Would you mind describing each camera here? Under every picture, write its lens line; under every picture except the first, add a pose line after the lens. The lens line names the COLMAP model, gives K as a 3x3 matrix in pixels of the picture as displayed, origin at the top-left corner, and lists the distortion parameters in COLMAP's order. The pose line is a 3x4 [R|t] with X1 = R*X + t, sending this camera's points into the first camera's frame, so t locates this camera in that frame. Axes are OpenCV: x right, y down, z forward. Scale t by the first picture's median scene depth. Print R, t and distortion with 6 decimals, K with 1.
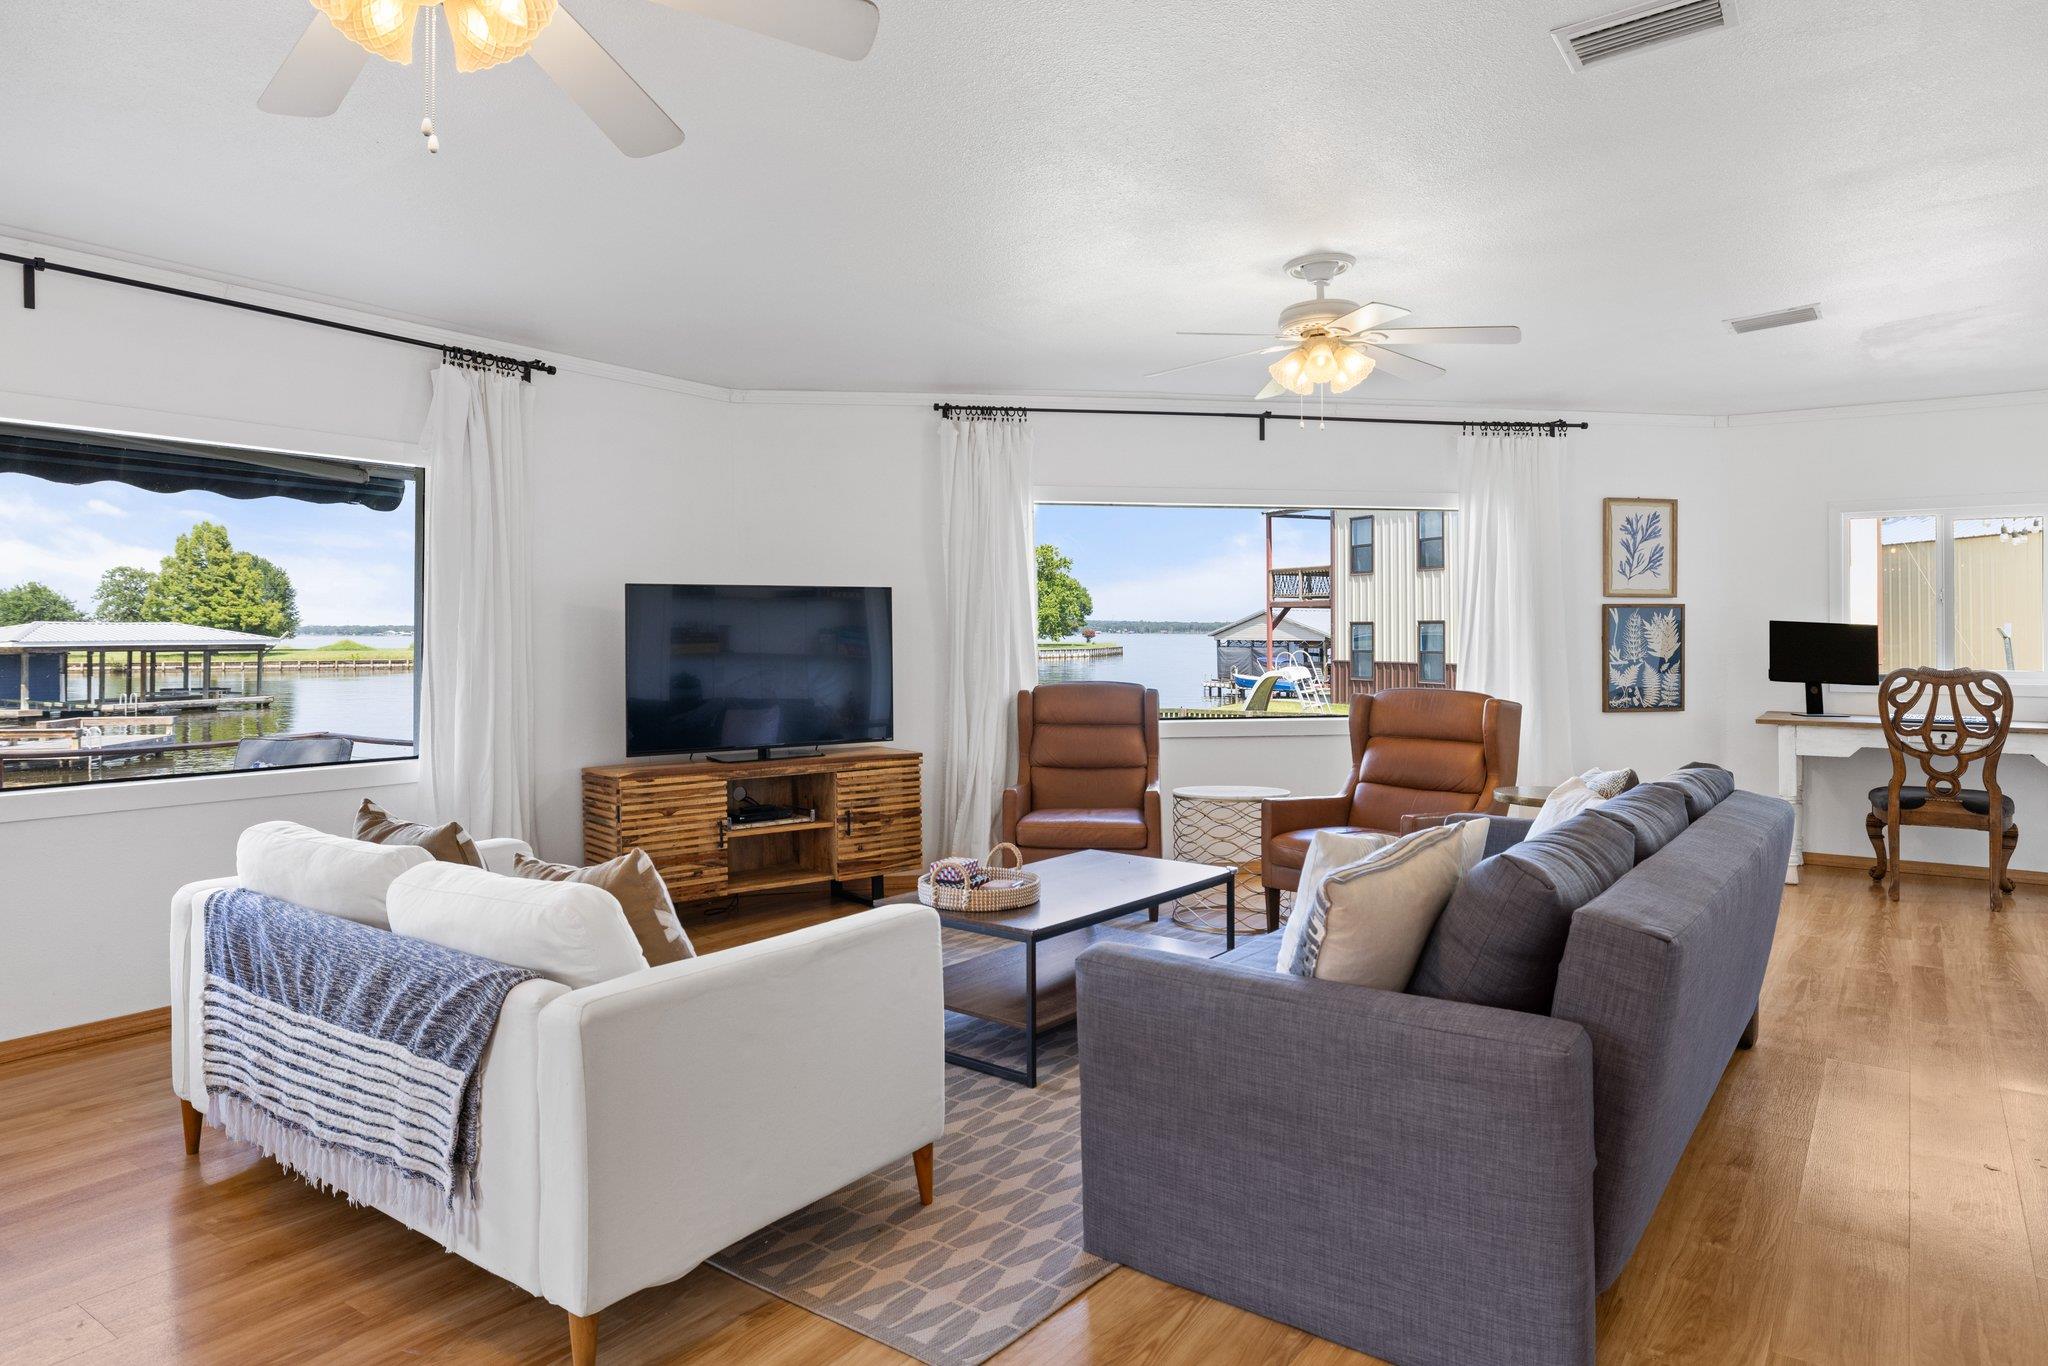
lens RADIAL K [[1231.4, 0, 1017.2], [0, 1231.4, 625.6], [0, 0, 1]] dist [0.001464, 0.000505]
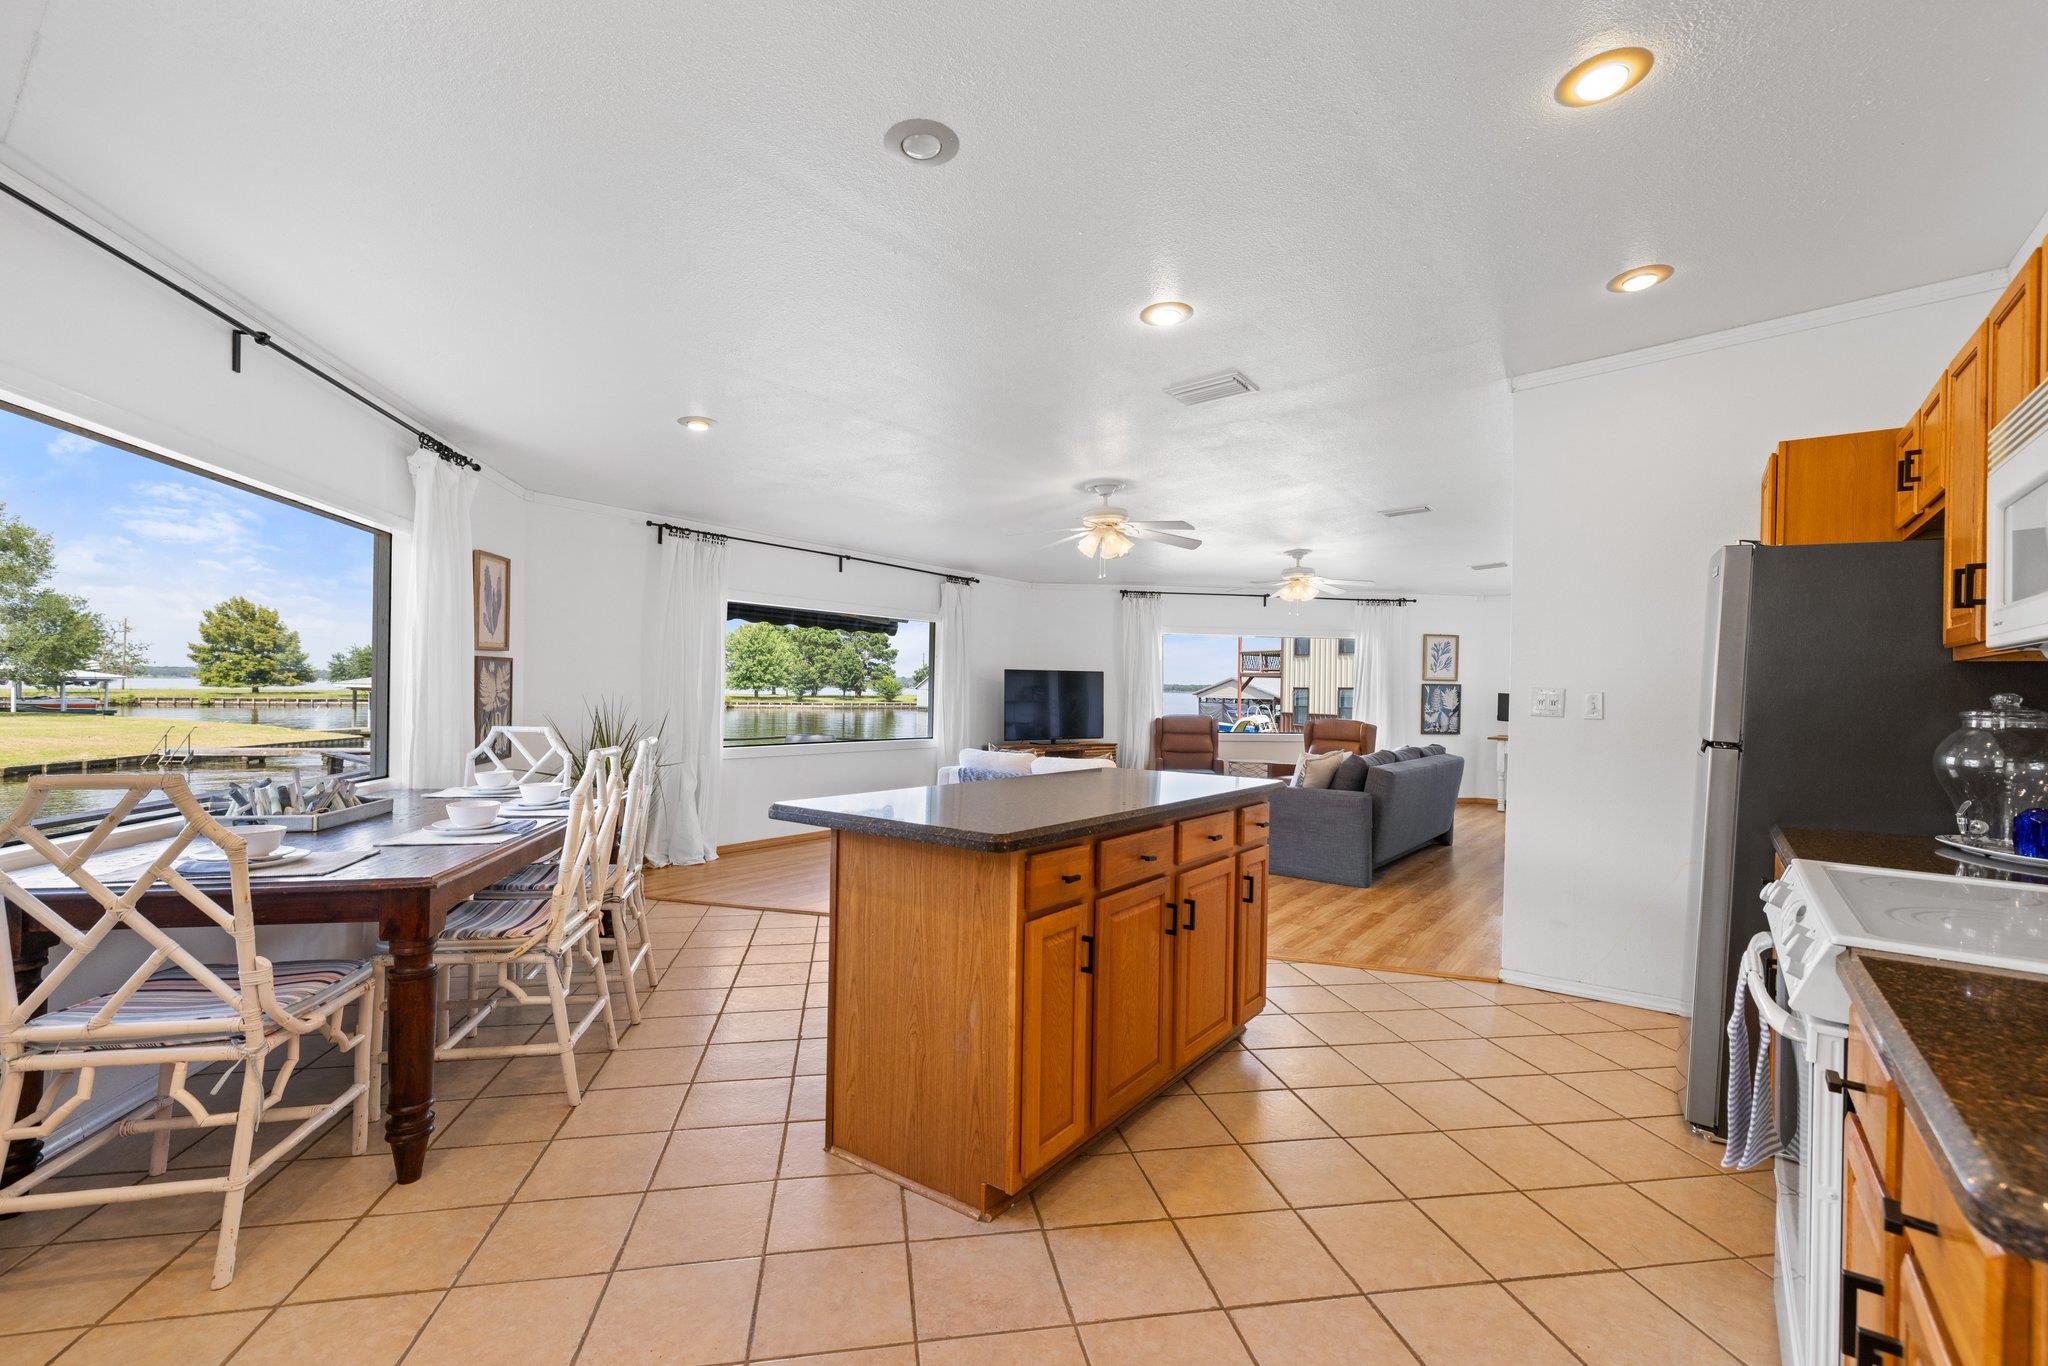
lens RADIAL K [[883.4, 0, 1028.0], [0, 883.4, 693.3], [0, 0, 1]] dist [0.000525, 0.000025]
pose [[0.999549, 0.018168, -0.023891, -0.170670], [-0.017928, 0.999787, 0.010225, -0.004379], [0.024072, -0.009792, 0.999662, -0.546594]]
